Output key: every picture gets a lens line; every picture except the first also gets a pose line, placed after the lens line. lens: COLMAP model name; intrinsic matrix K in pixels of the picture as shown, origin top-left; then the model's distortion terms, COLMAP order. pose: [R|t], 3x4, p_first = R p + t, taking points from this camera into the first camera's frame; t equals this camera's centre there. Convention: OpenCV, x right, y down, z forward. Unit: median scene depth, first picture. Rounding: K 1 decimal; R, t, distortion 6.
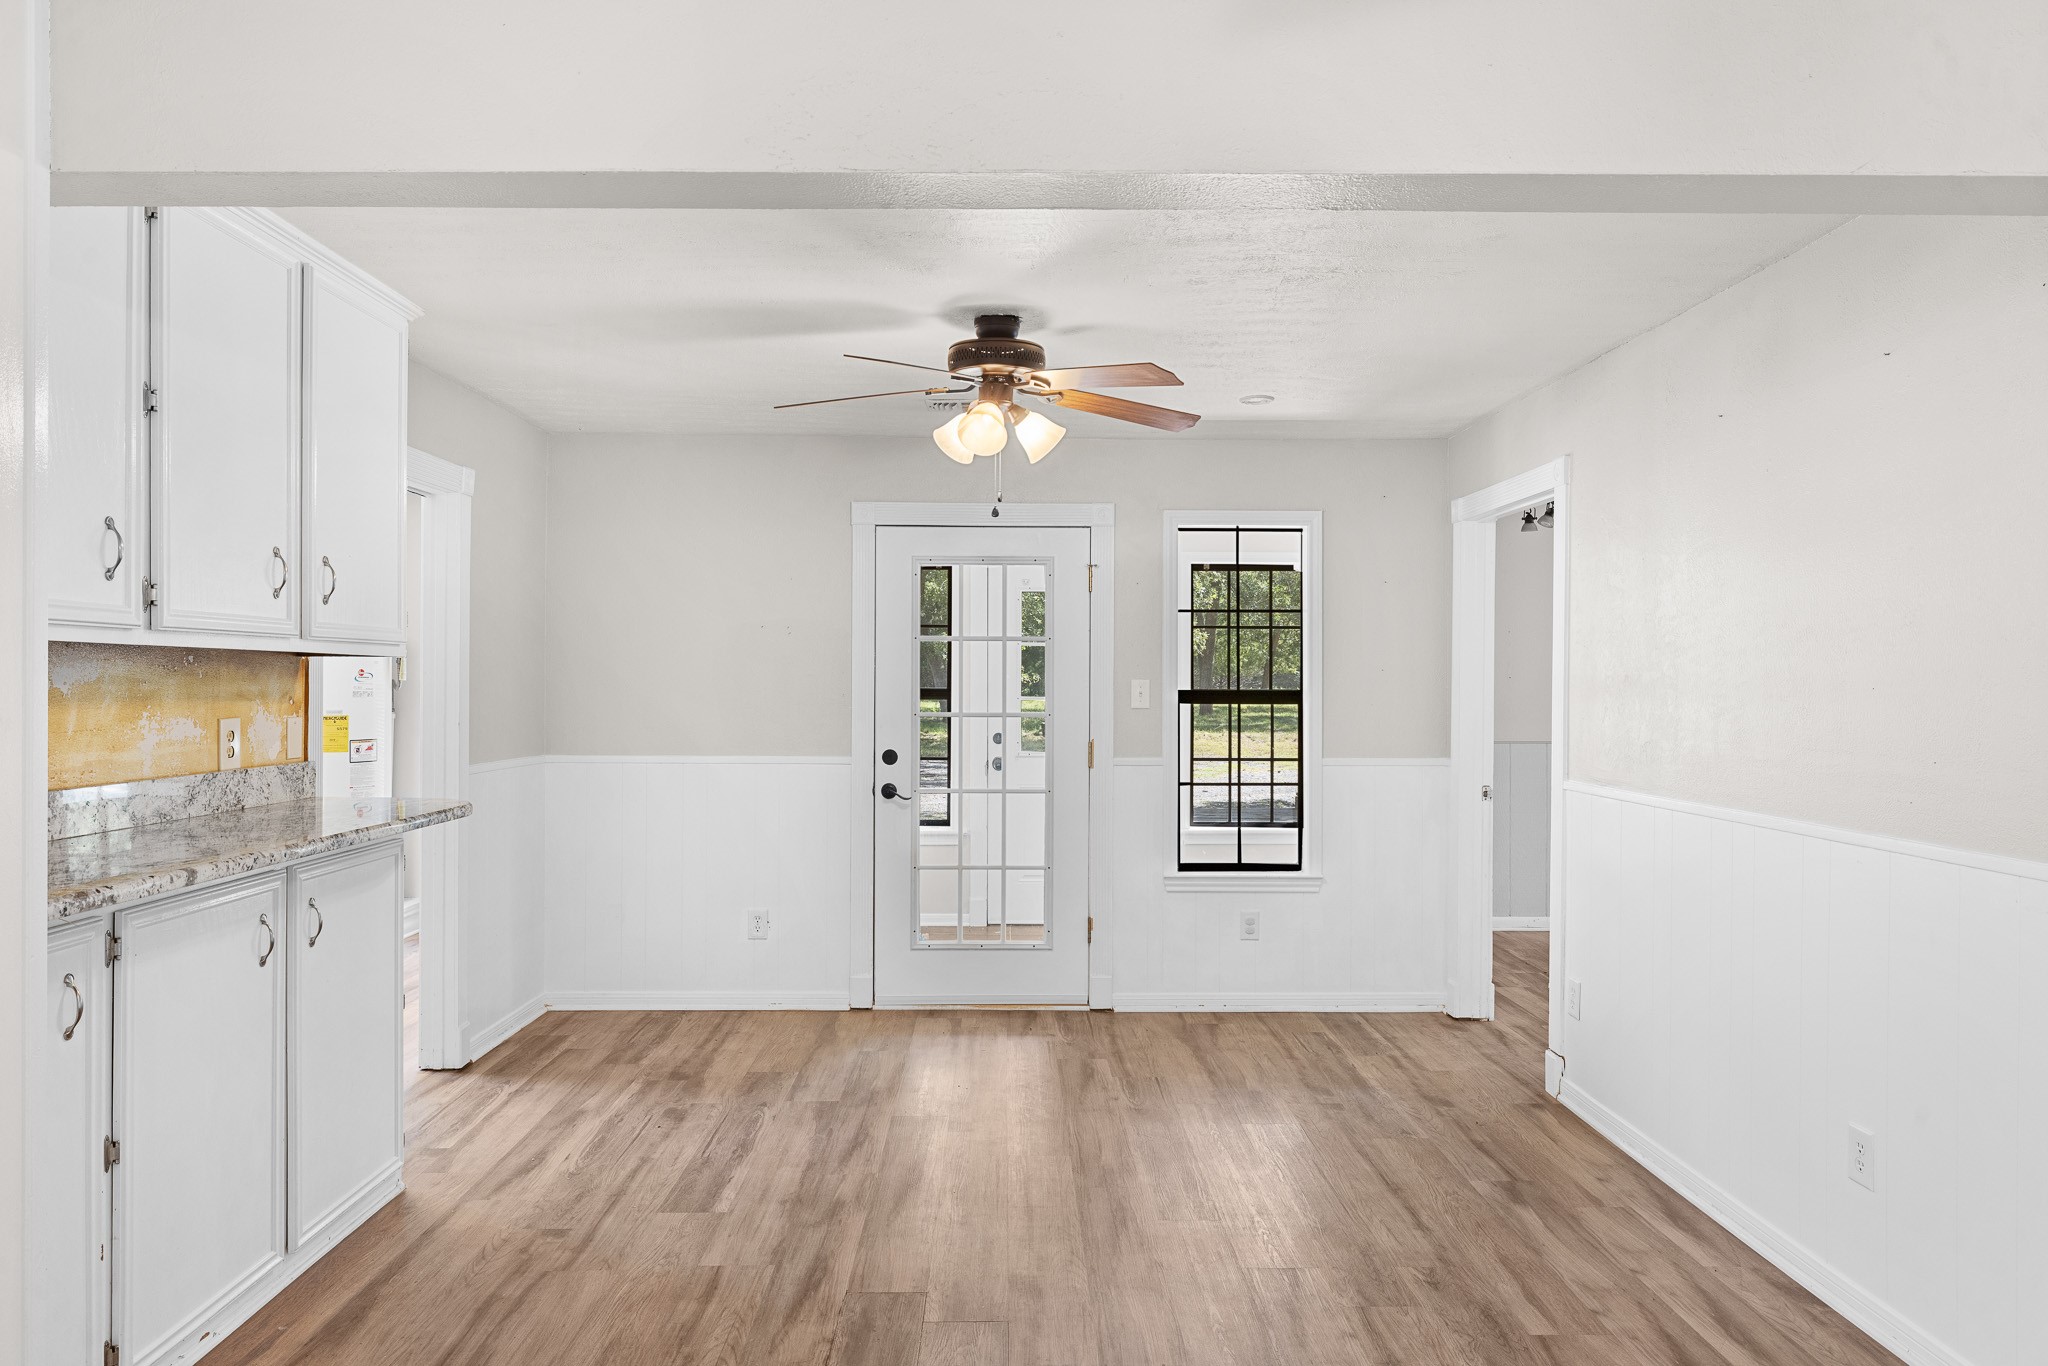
lens RADIAL K [[1356.7, 0, 1019.6], [0, 1356.7, 681.3], [0, 0, 1]] dist [-0.005242, -0.001137]
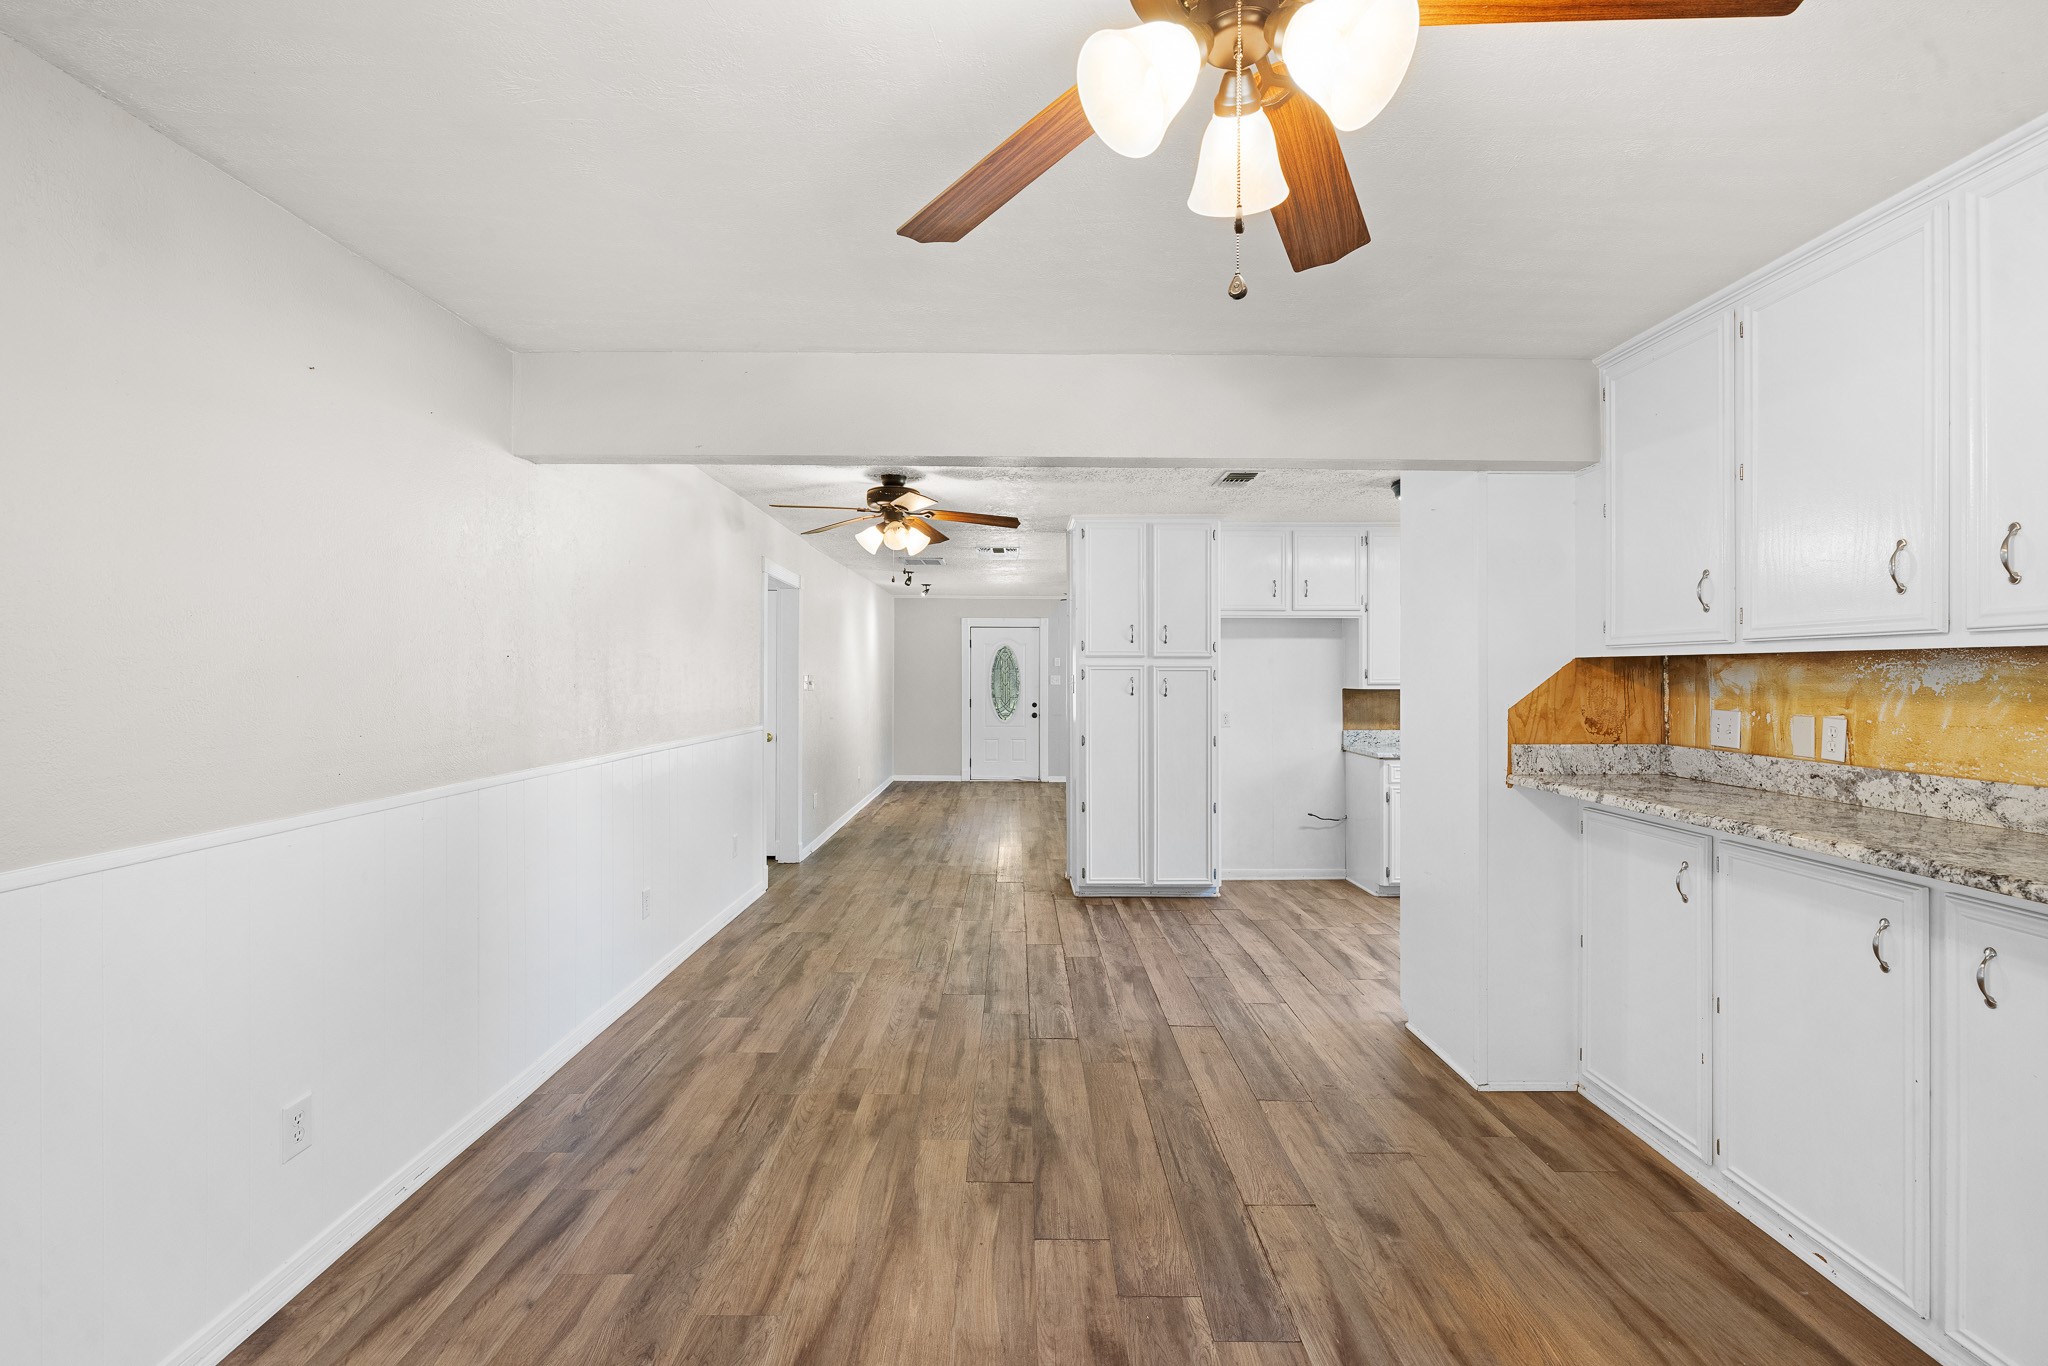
lens RADIAL K [[1126.0, 0, 1028.0], [0, 1126.0, 679.1], [0, 0, 1]] dist [-0.000718, -0.000235]
pose [[-0.999940, -0.007679, -0.007810, 0.070965], [-0.007731, 0.999948, 0.006614, -0.002109], [0.007759, 0.006674, -0.999948, 1.852284]]
